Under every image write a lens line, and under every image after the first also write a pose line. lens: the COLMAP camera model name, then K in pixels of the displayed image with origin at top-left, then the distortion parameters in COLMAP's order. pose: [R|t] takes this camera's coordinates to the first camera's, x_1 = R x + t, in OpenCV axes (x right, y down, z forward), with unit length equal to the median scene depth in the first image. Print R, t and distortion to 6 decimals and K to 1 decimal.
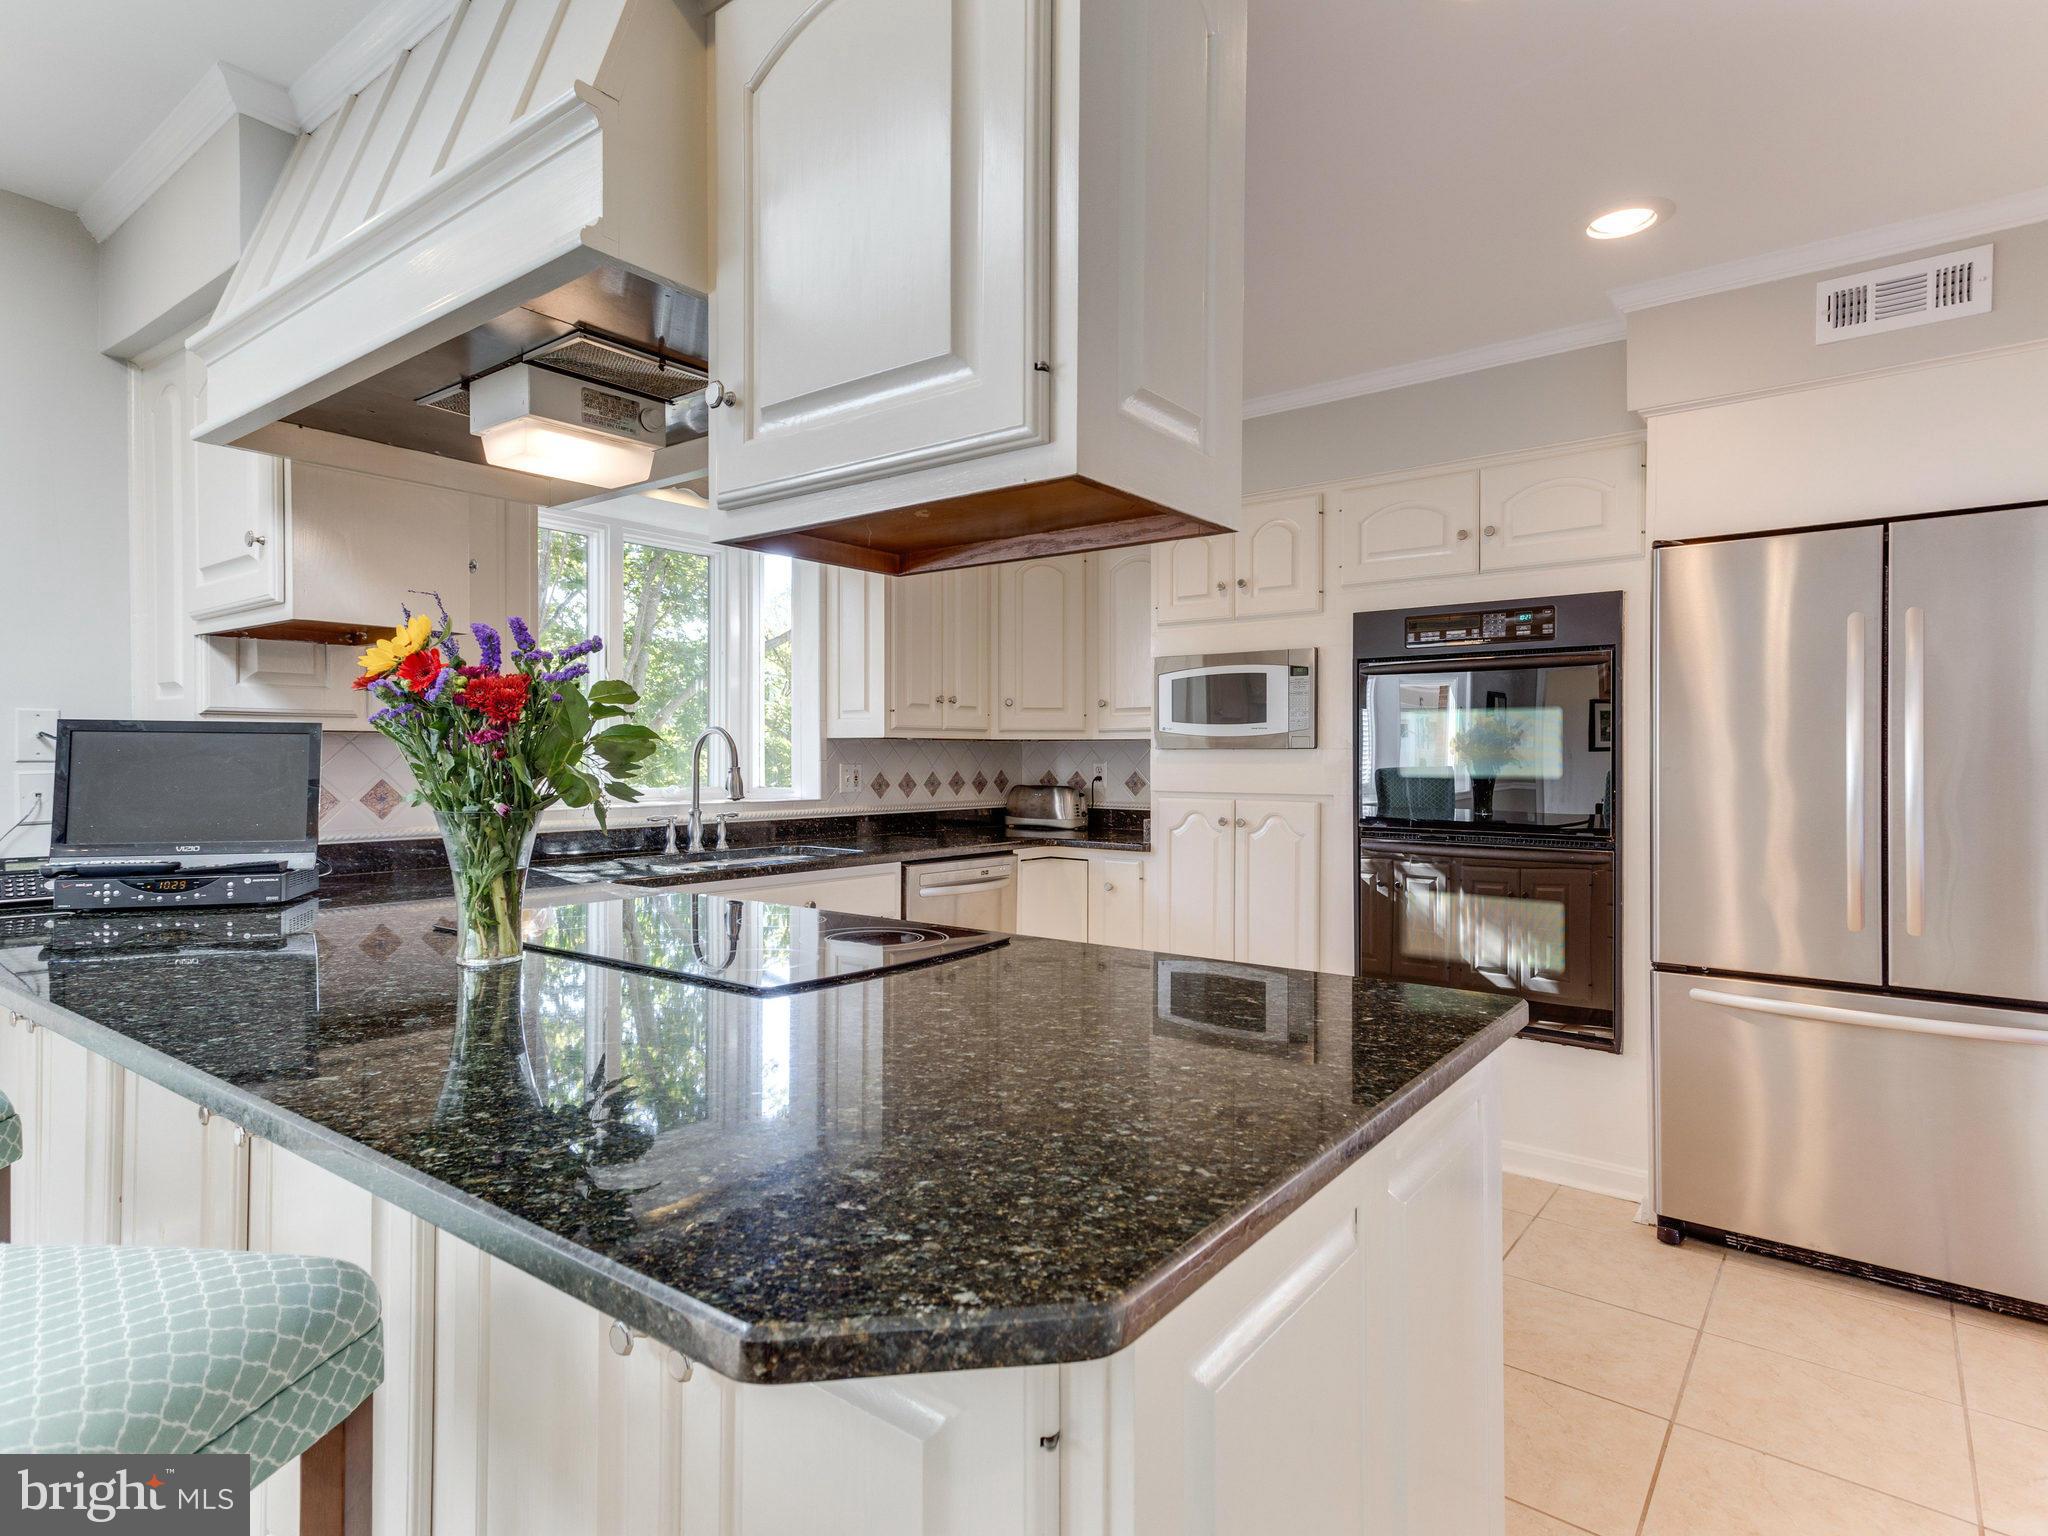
lens RADIAL K [[1091.4, 0, 1024.7], [0, 1091.4, 768.2], [0, 0, 1]] dist [0.026597, 0.001106]
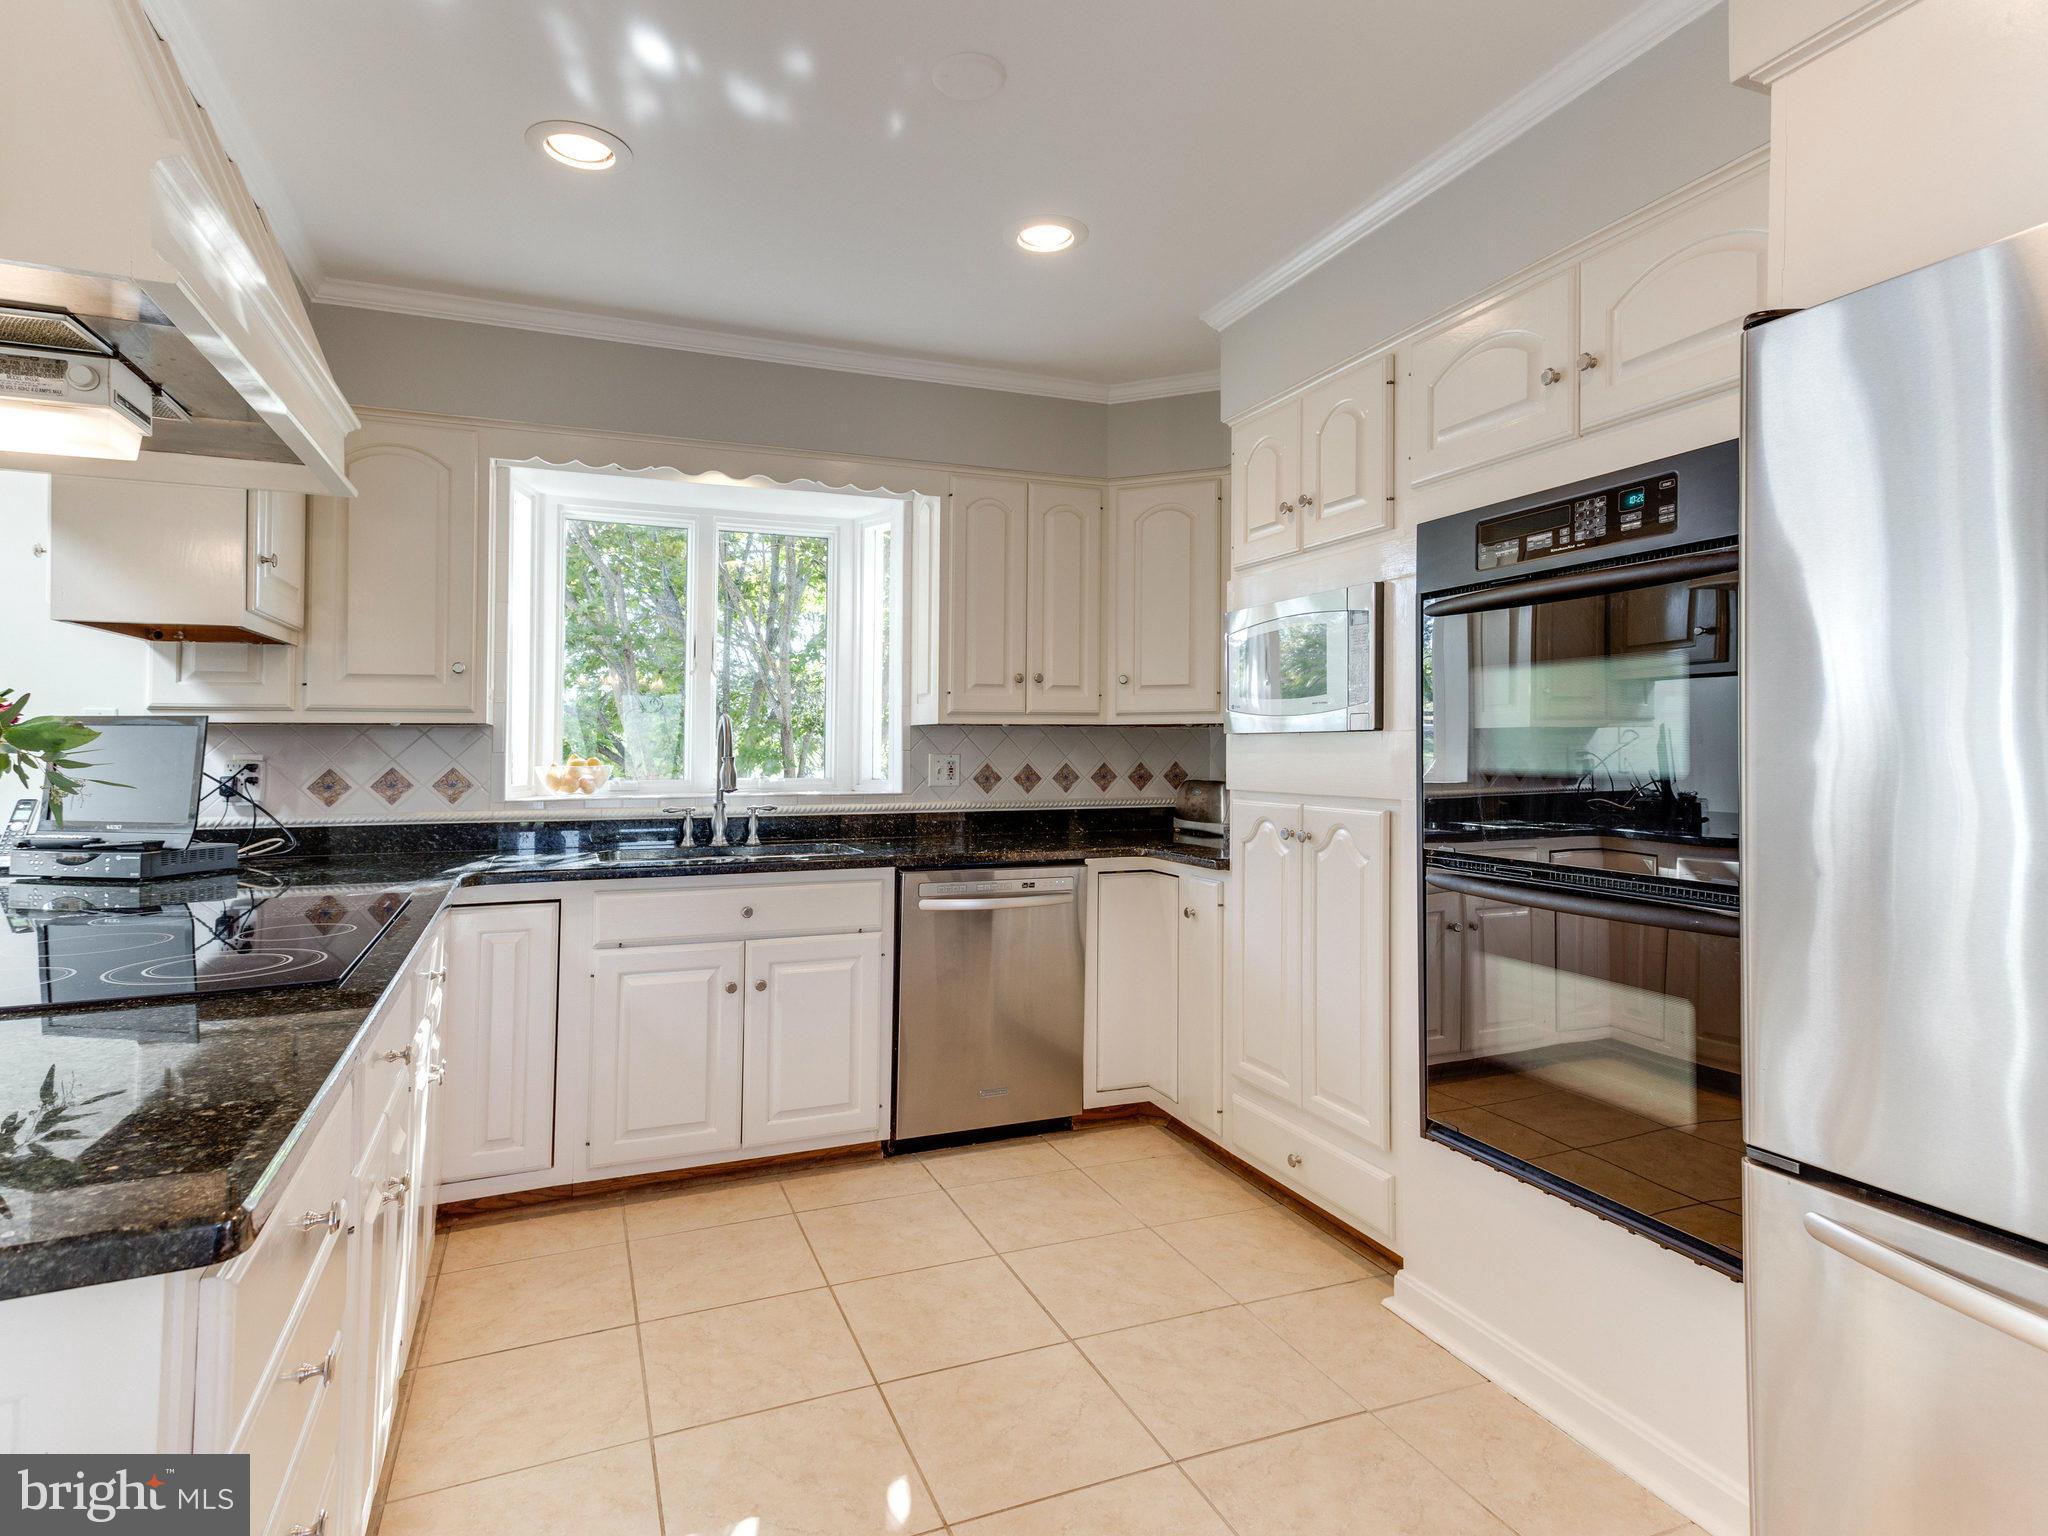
lens RADIAL K [[1091.4, 0, 1021.3], [0, 1091.4, 745.7], [0, 0, 1]] dist [0.026597, 0.001106]
pose [[0.866564, -0.003158, -0.499057, 0.405536], [-0.003020, 0.999928, -0.011571, -0.000683], [0.499057, 0.011535, 0.866492, 0.299556]]
